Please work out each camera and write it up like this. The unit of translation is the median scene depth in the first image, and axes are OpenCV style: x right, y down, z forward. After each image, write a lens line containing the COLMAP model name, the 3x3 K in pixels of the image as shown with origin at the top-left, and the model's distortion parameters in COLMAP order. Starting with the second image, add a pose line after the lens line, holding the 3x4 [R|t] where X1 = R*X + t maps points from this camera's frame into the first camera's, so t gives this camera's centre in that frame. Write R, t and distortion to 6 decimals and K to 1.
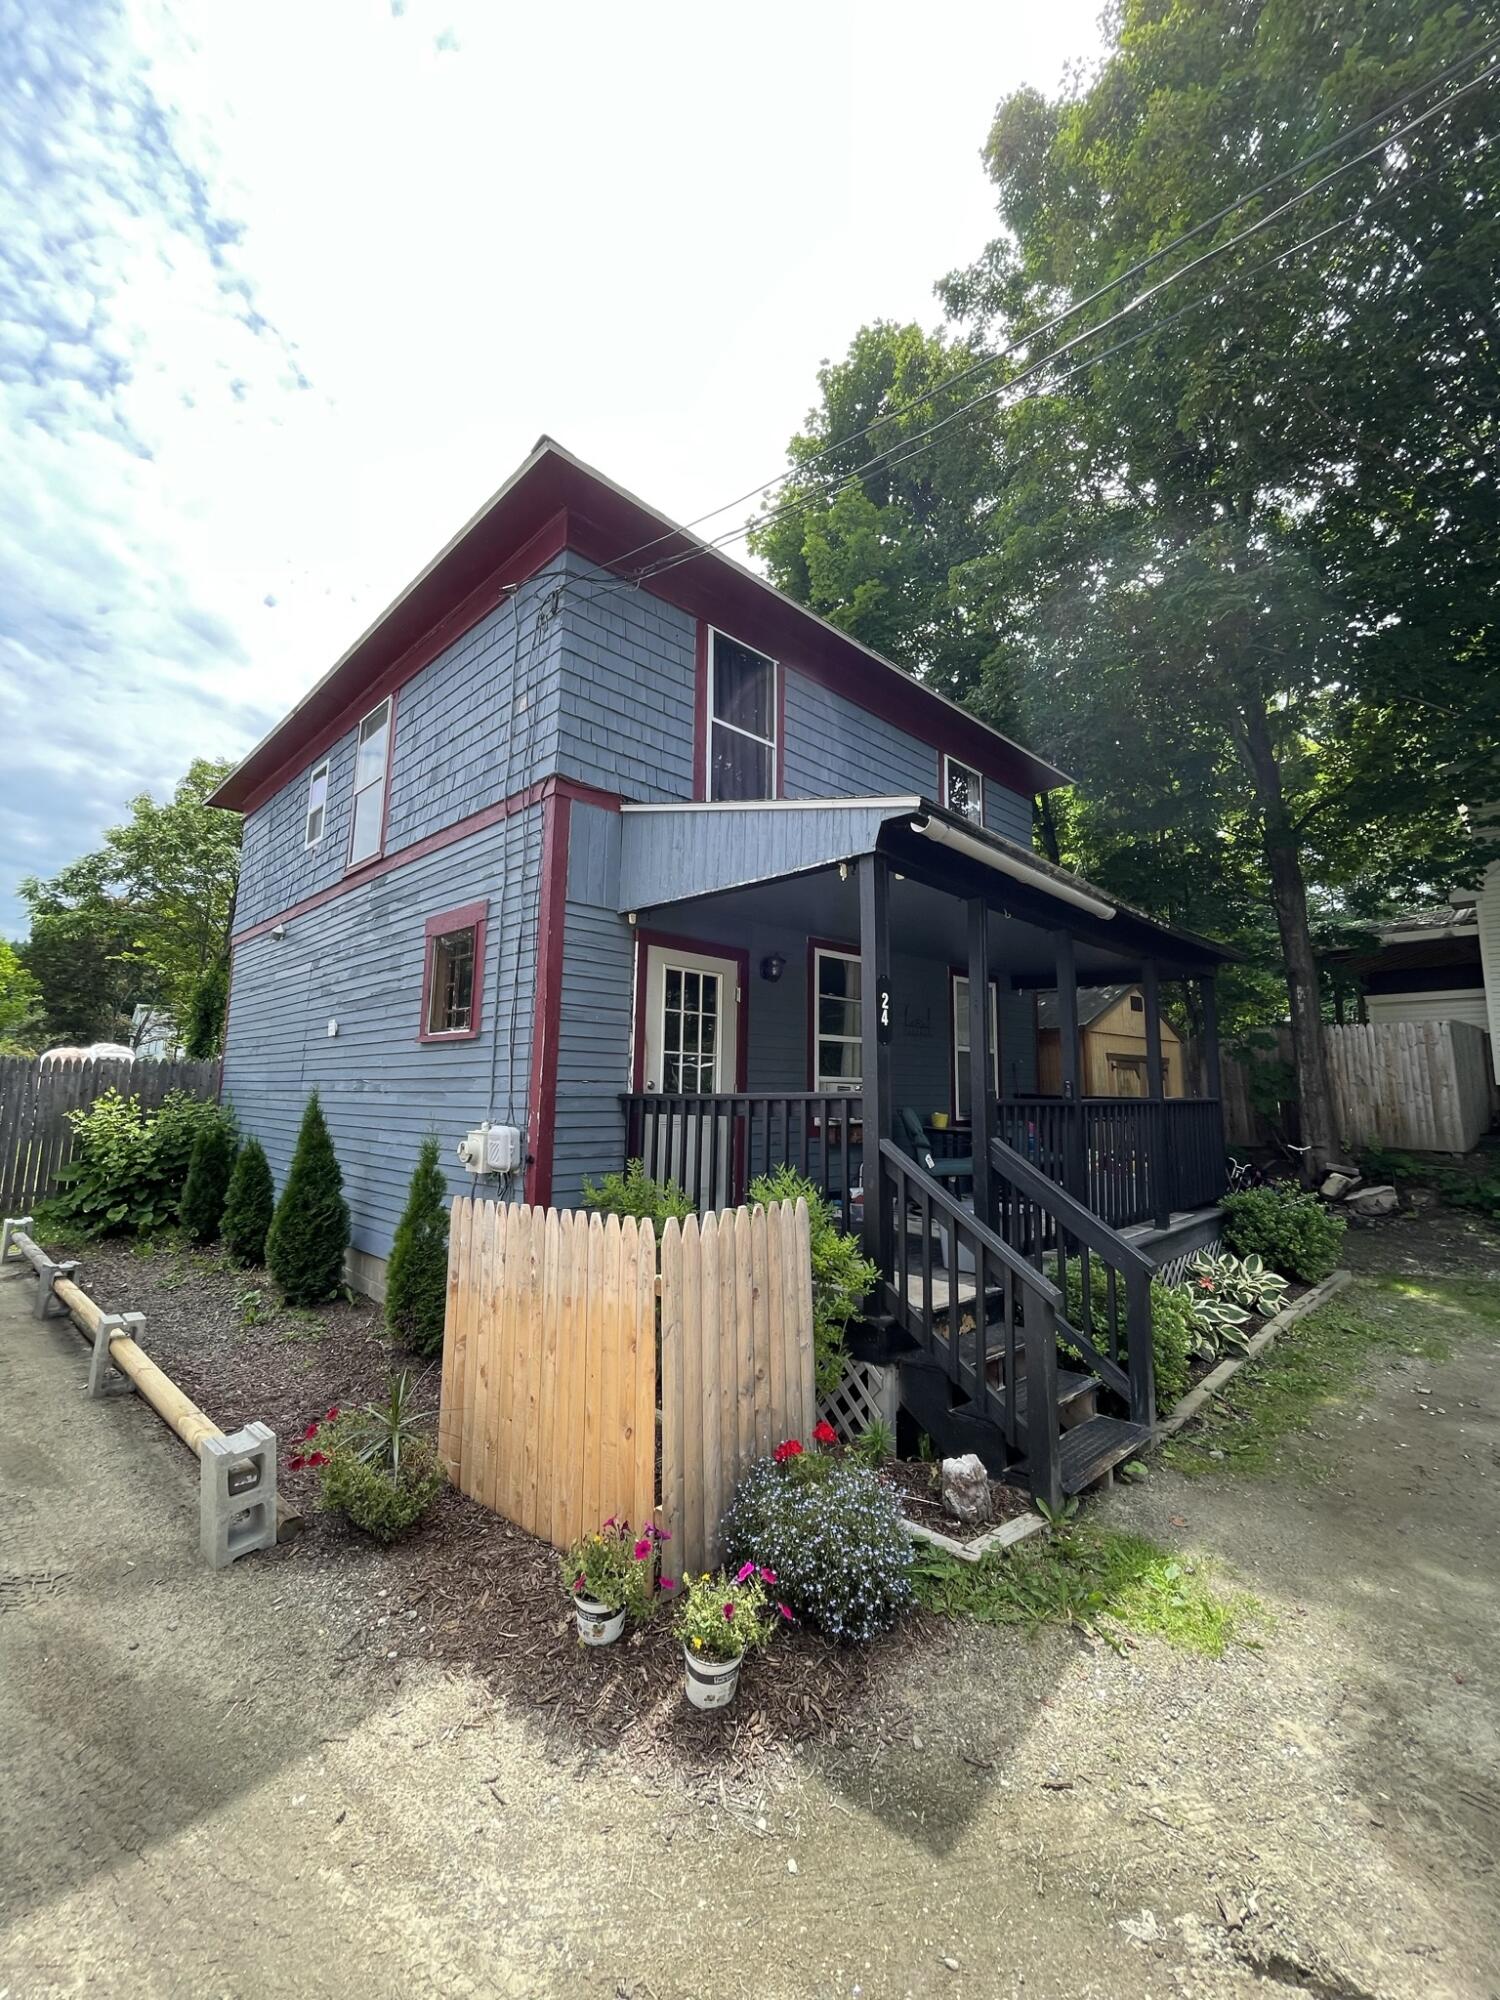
lens RADIAL K [[811.0, 0, 750.5], [0, 811.0, 995.1], [0, 0, 1]] dist [-0.002202, 0.003584]
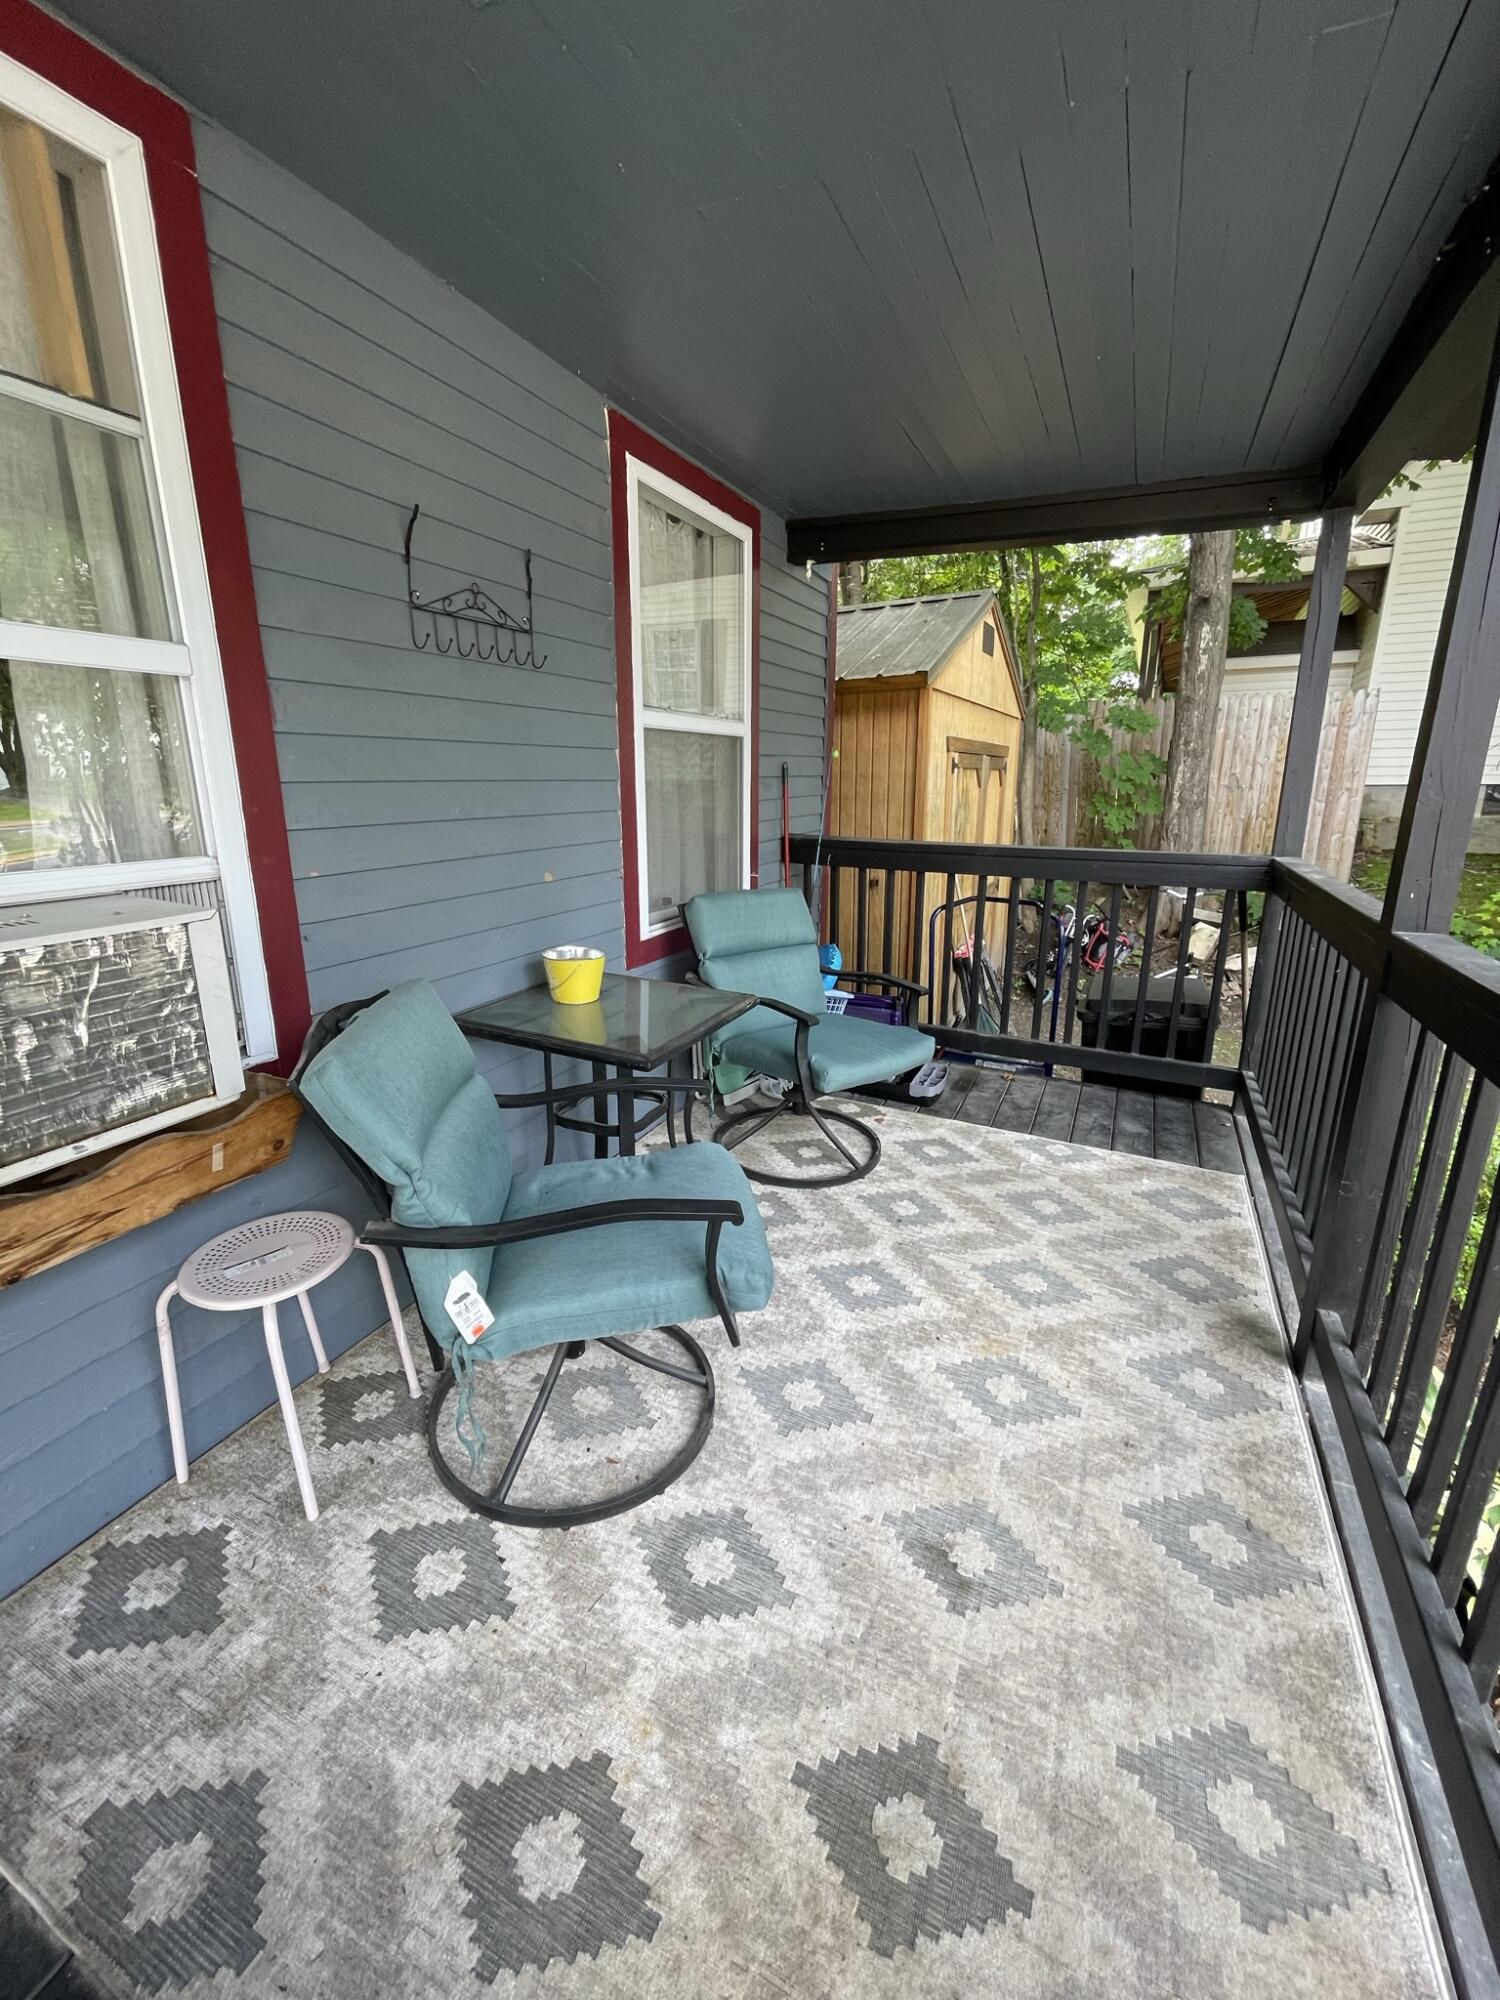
lens RADIAL K [[811.0, 0, 755.7], [0, 811.0, 993.6], [0, 0, 1]] dist [-0.002202, 0.003584]
pose [[0.940206, -0.090780, 0.328287, 0.163064], [-0.040559, 0.927131, 0.372537, 0.040379], [-0.338184, -0.363577, 0.868011, 0.597240]]
